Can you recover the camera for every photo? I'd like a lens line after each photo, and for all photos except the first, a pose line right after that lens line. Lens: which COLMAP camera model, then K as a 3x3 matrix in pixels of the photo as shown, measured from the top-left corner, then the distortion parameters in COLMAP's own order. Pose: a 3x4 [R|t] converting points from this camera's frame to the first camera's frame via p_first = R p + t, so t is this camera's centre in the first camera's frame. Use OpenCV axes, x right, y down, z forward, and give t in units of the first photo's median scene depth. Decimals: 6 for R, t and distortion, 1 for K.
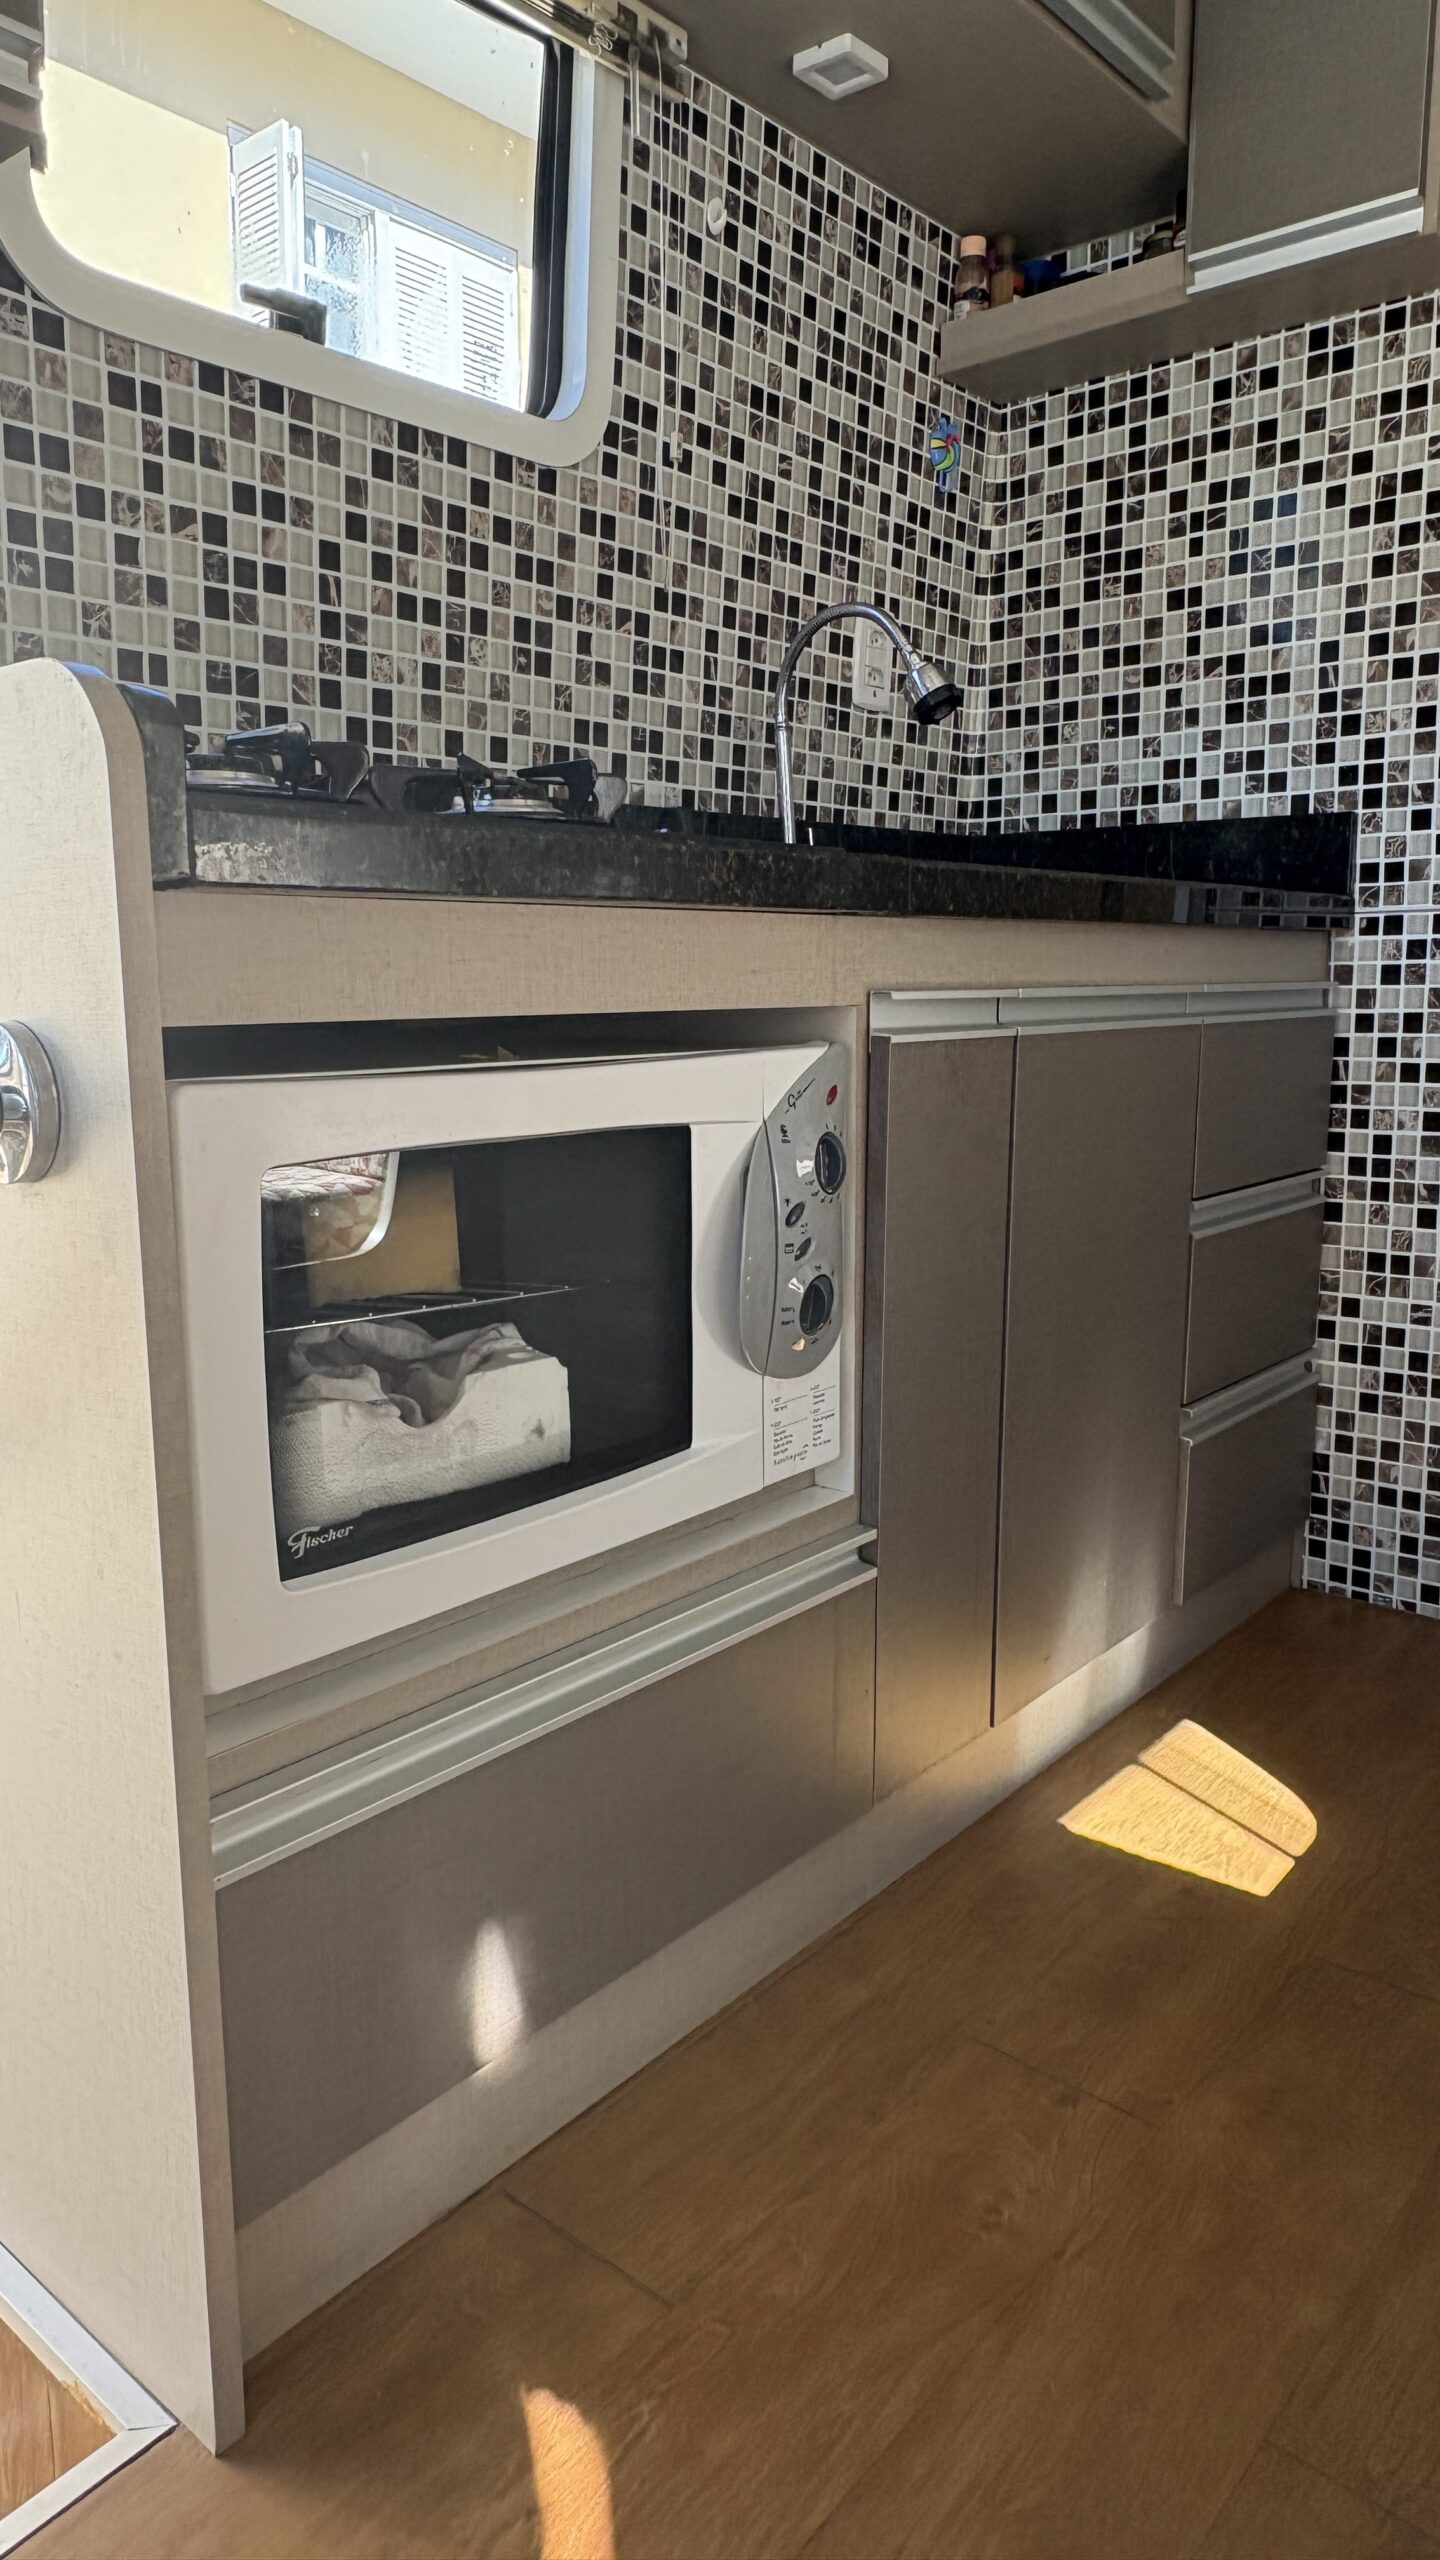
lens RADIAL K [[1662.7, 0, 721.7], [0, 1662.7, 1270.4], [0, 0, 1]] dist [-0.002128, 0.001714]
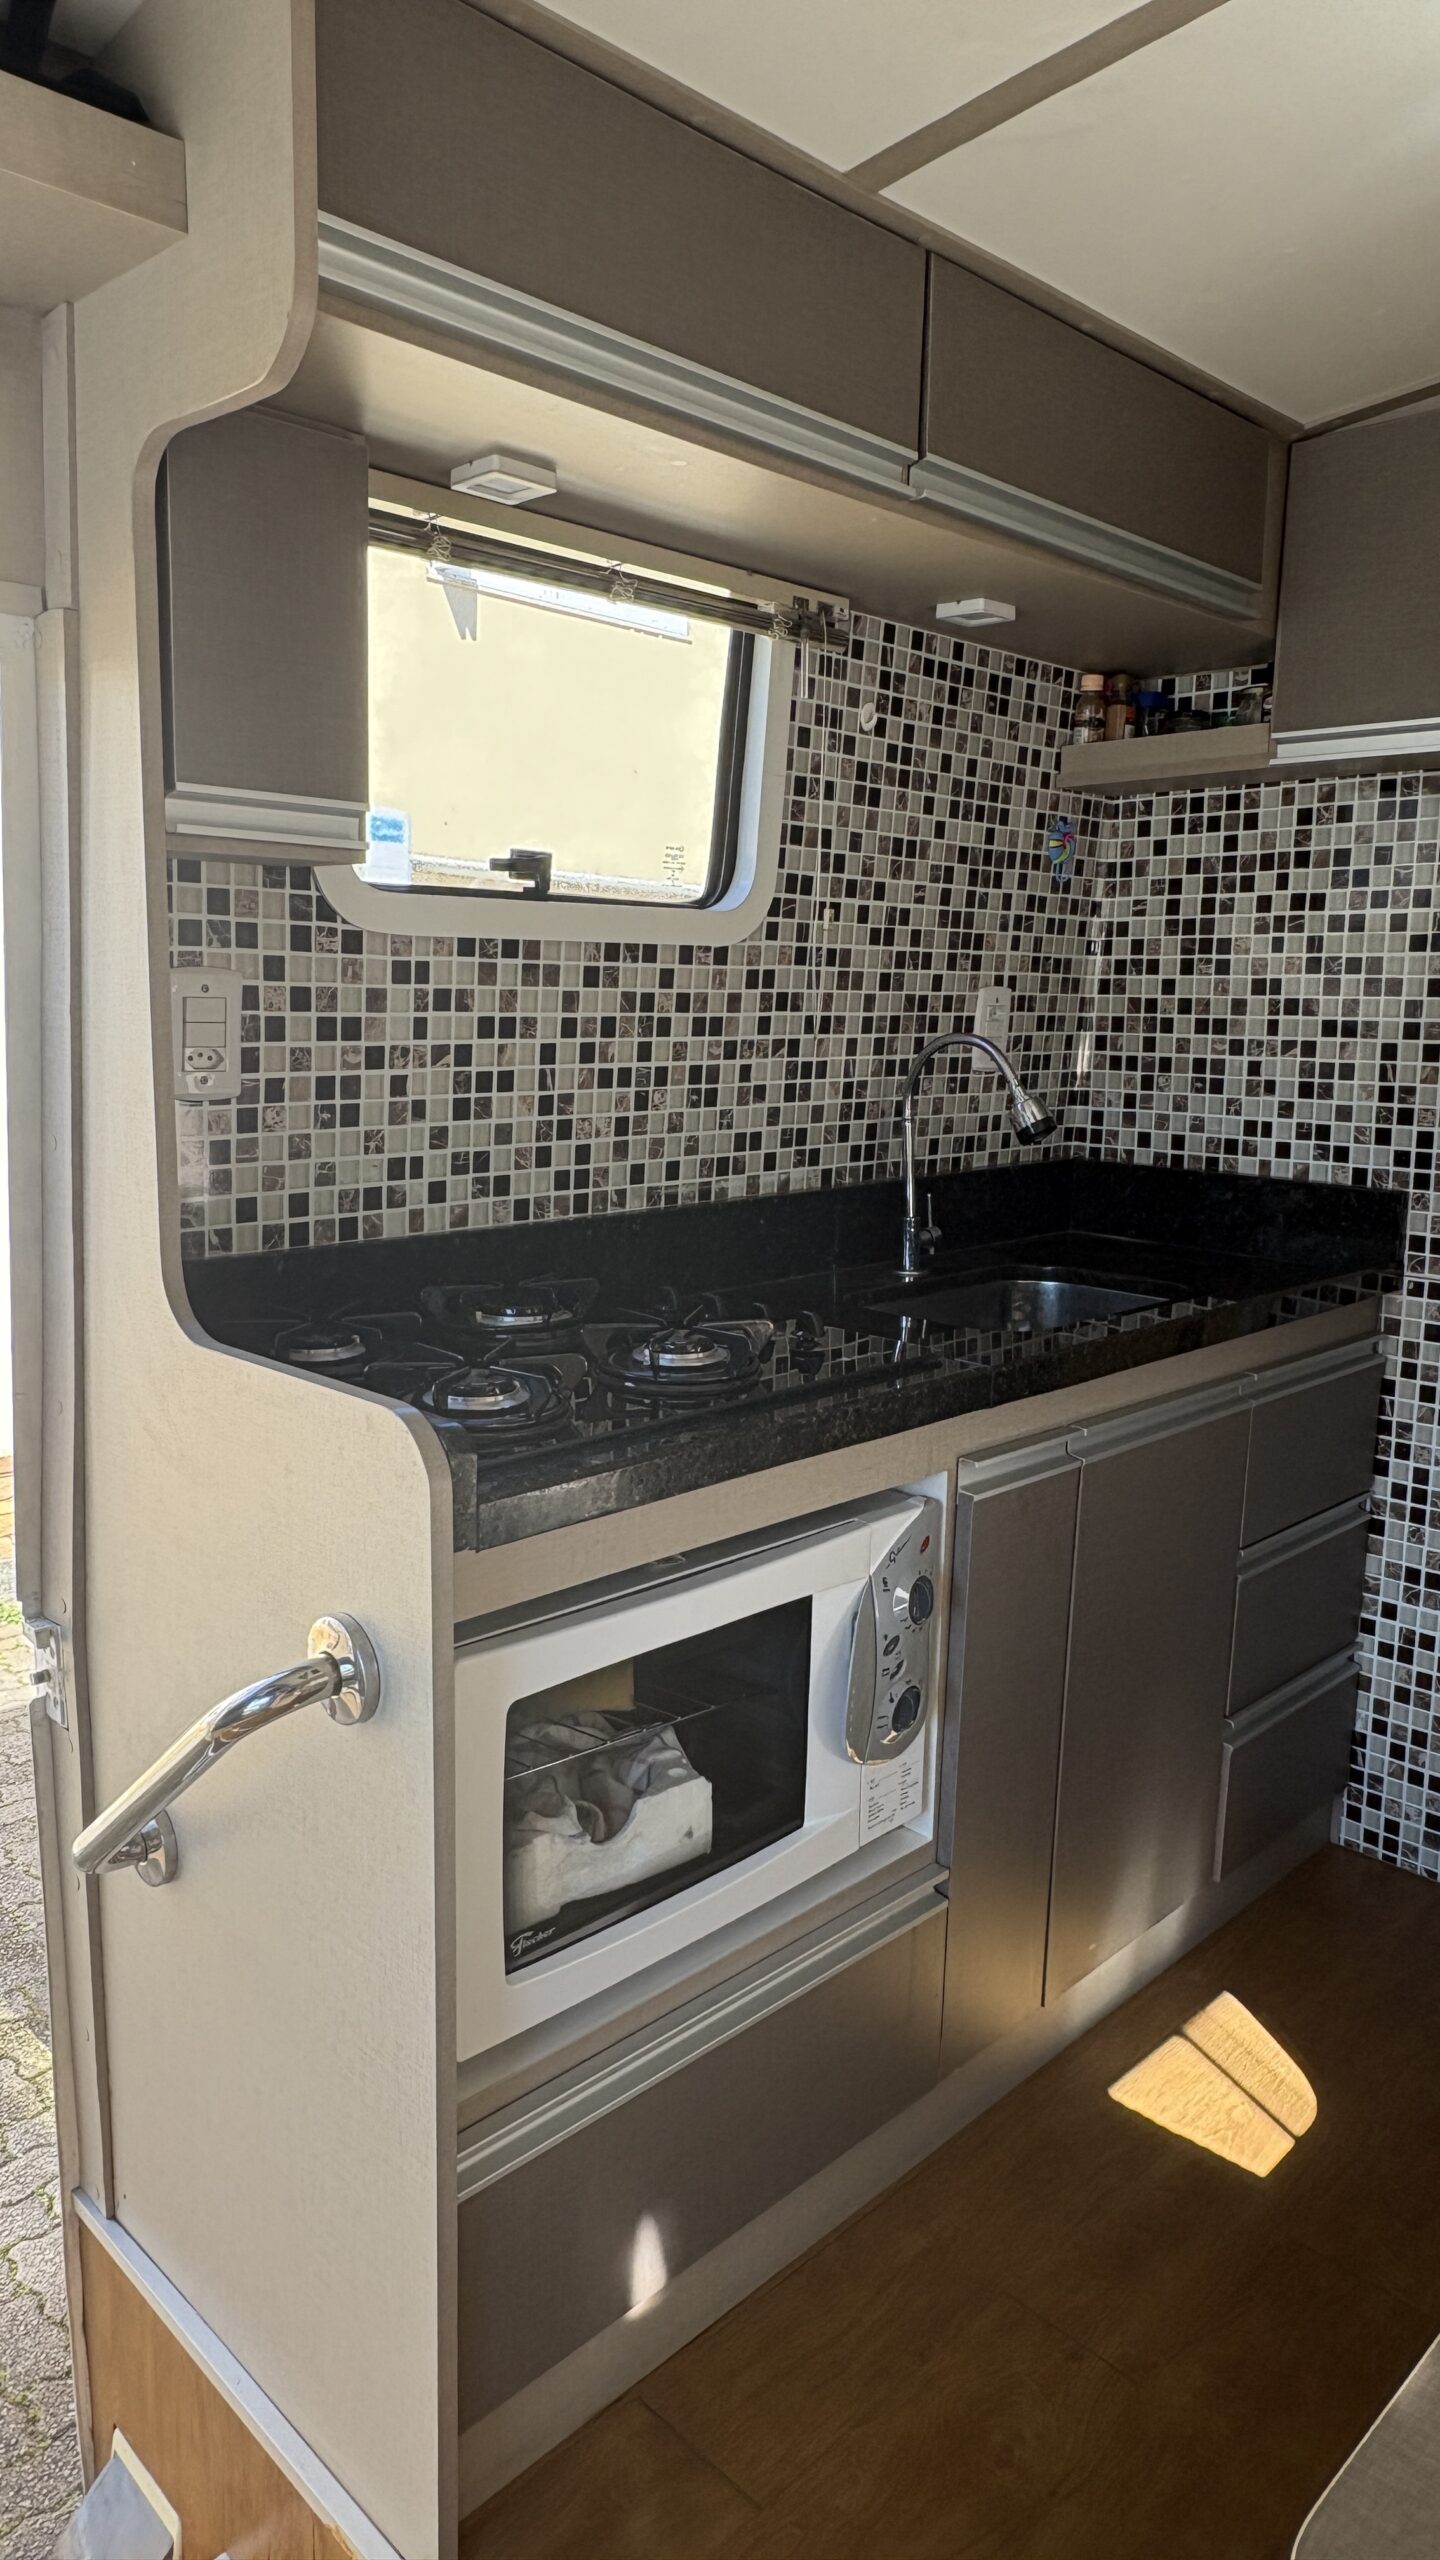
lens RADIAL K [[1663.8, 0, 720.0], [0, 1663.8, 1280.0], [0, 0, 1]] dist [-0.005236, 0.003627]
pose [[0.995973, 0.040389, -0.080047, 0.002146], [-0.040502, 0.999179, 0.000213, -0.195605], [0.079990, 0.003030, 0.996791, -0.185955]]
